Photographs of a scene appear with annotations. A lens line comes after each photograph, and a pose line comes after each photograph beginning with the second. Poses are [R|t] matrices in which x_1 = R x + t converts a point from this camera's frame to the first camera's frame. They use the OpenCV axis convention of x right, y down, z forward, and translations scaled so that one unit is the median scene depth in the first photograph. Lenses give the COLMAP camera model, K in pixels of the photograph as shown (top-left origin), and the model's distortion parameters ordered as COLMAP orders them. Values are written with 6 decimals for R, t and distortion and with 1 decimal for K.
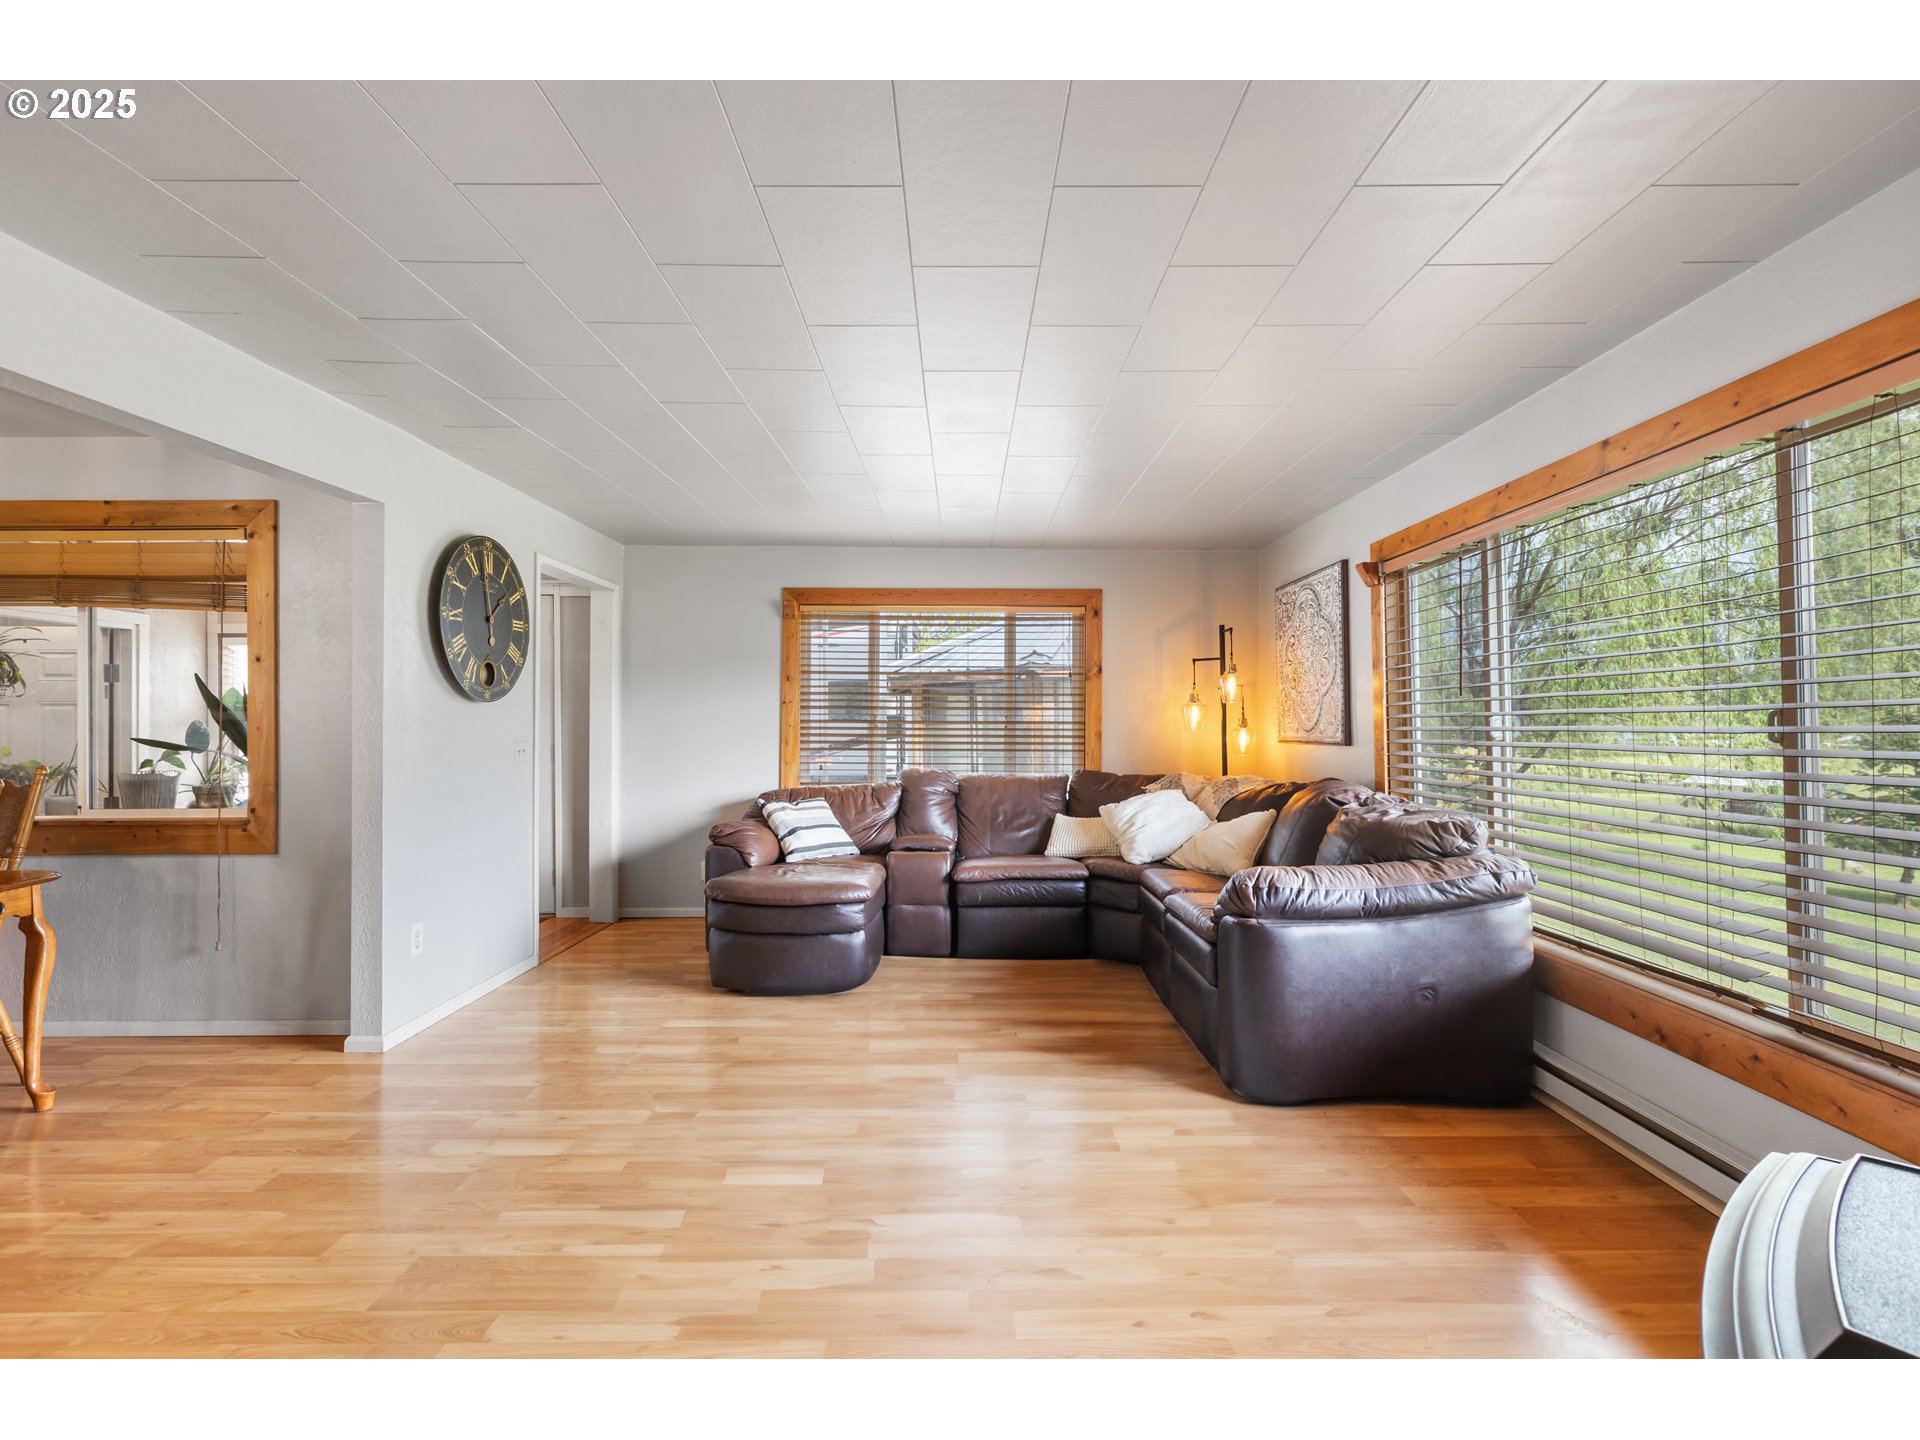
lens RADIAL K [[878.4, 0, 968.0], [0, 878.4, 714.2], [0, 0, 1]] dist [0.001692, -0.000225]
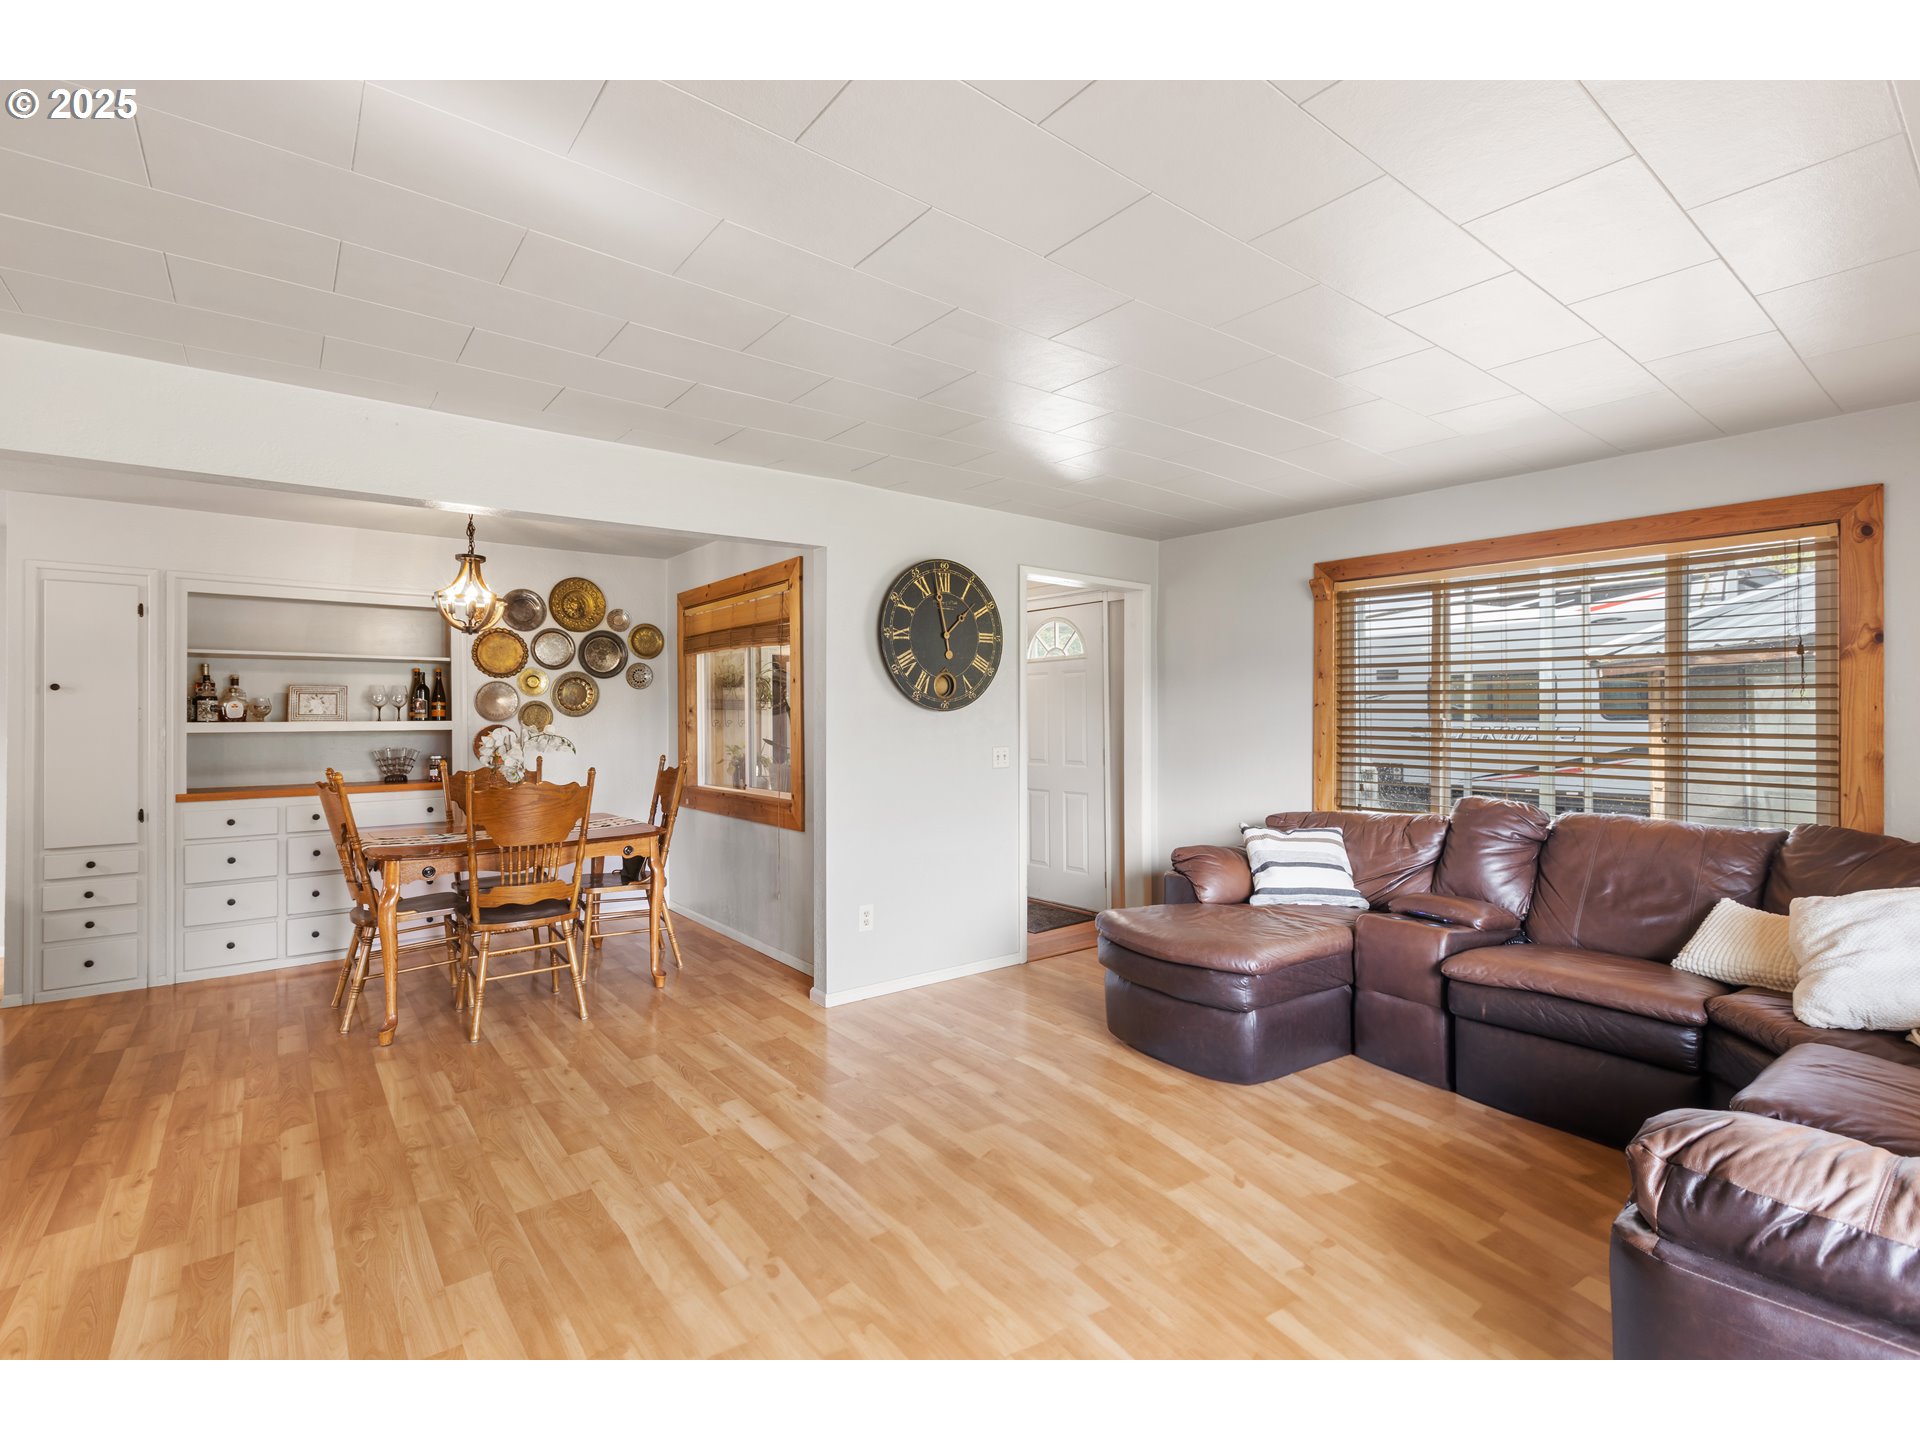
lens RADIAL K [[878.4, 0, 959.5], [0, 878.4, 713.1], [0, 0, 1]] dist [0.001692, -0.000225]
pose [[0.617151, -0.001718, -0.786843, 0.292235], [0.005869, 0.999980, 0.002420, -0.012630], [0.786823, -0.006111, 0.617149, 0.312462]]
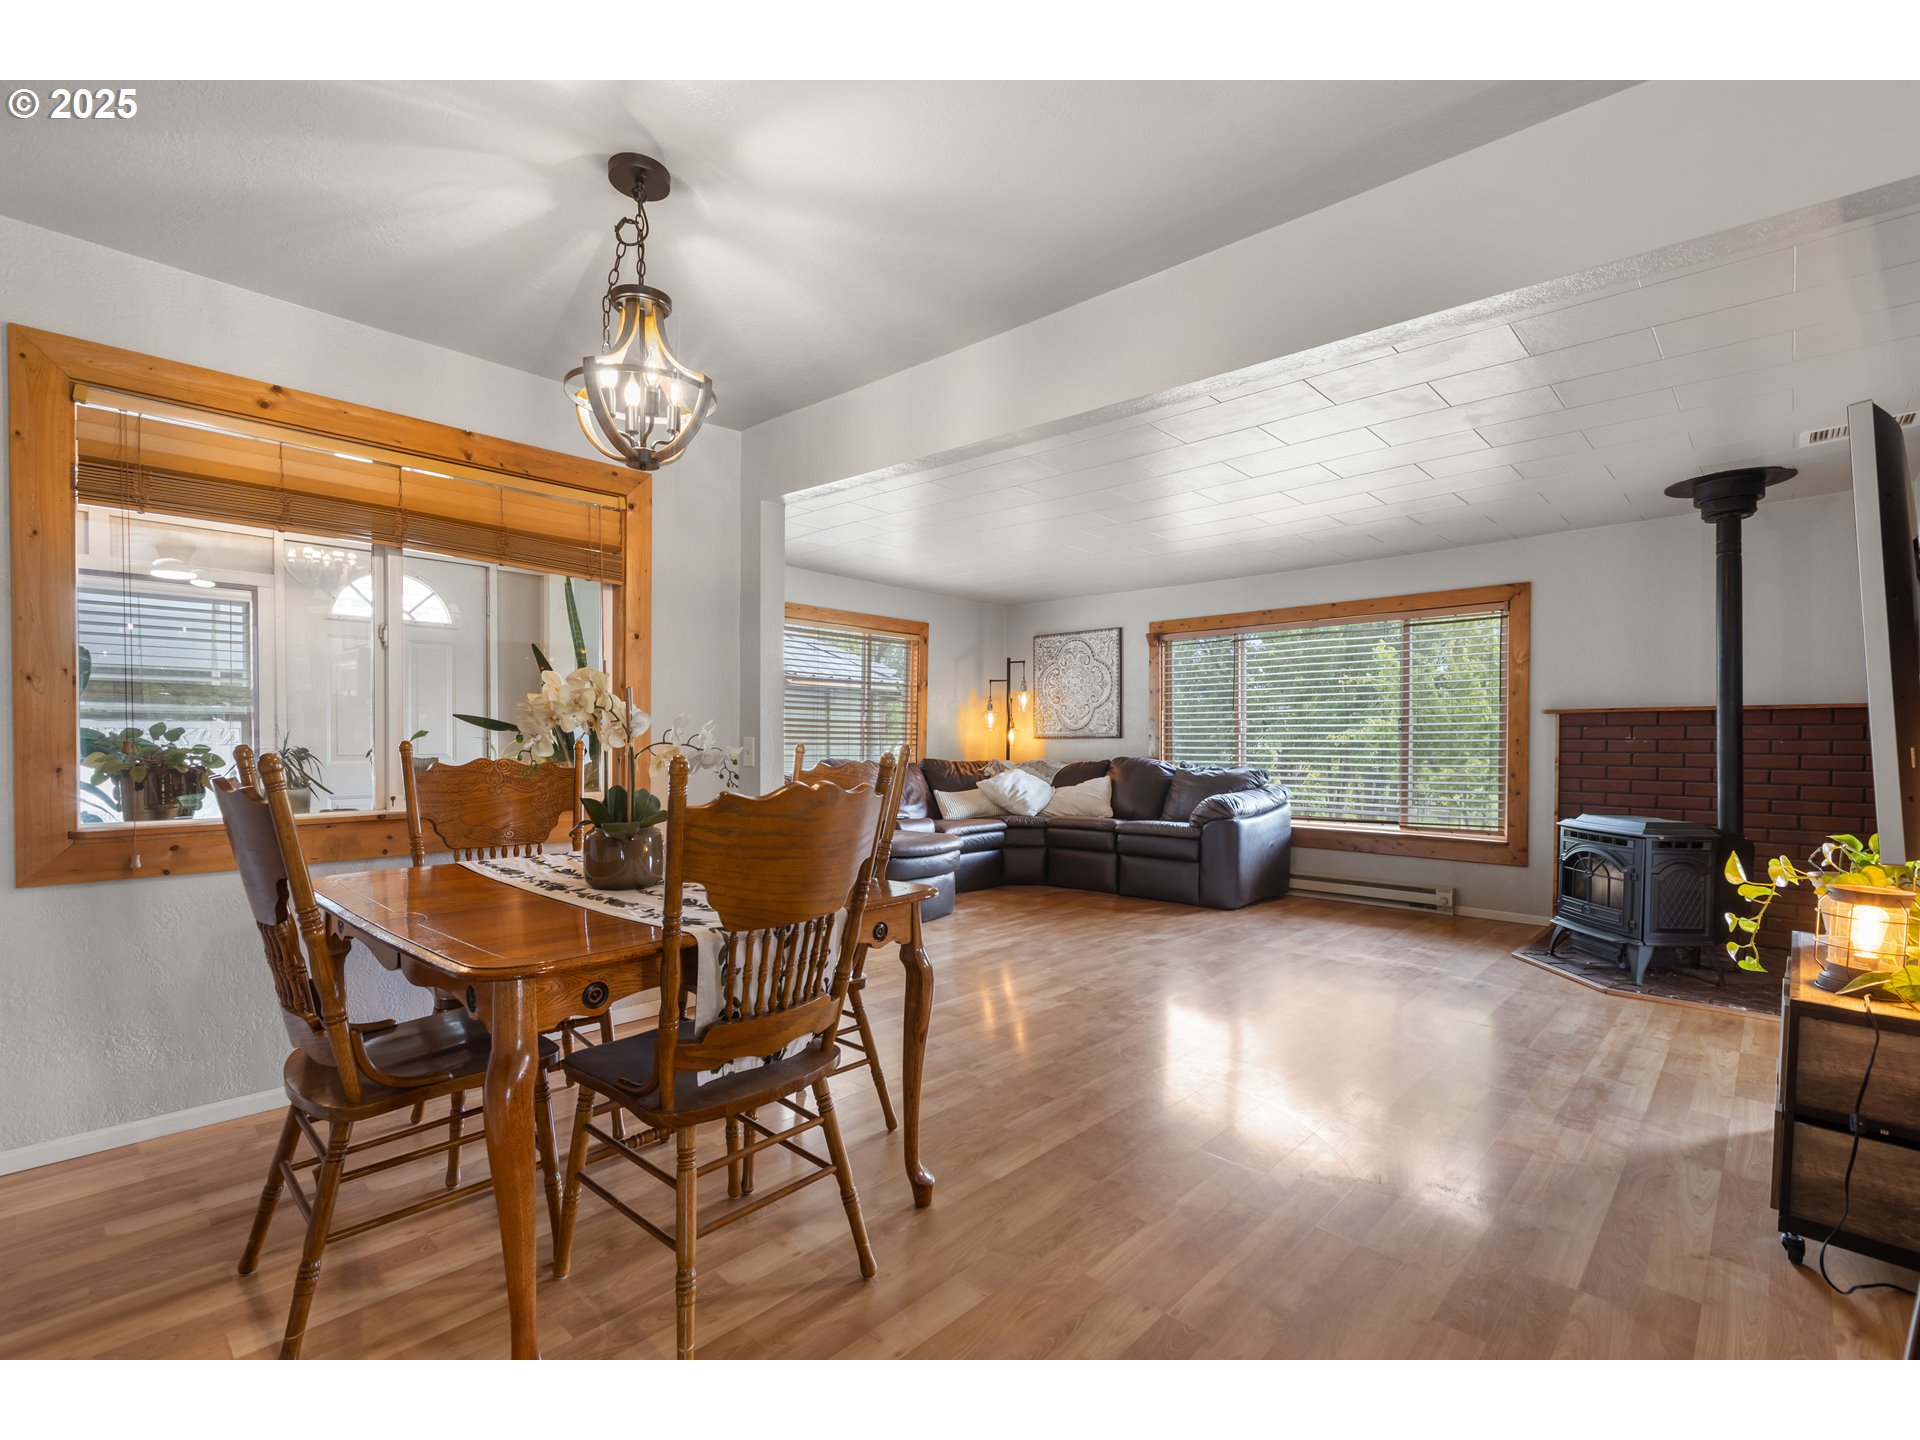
lens RADIAL K [[880.3, 0, 968.1], [0, 880.3, 746.5], [0, 0, 1]] dist [-0.001039, -0.000201]
pose [[0.689847, 0.002545, 0.723950, -1.001350], [-0.014491, 0.999842, 0.010293, 0.038464], [-0.723810, -0.017591, 0.689775, 0.043733]]
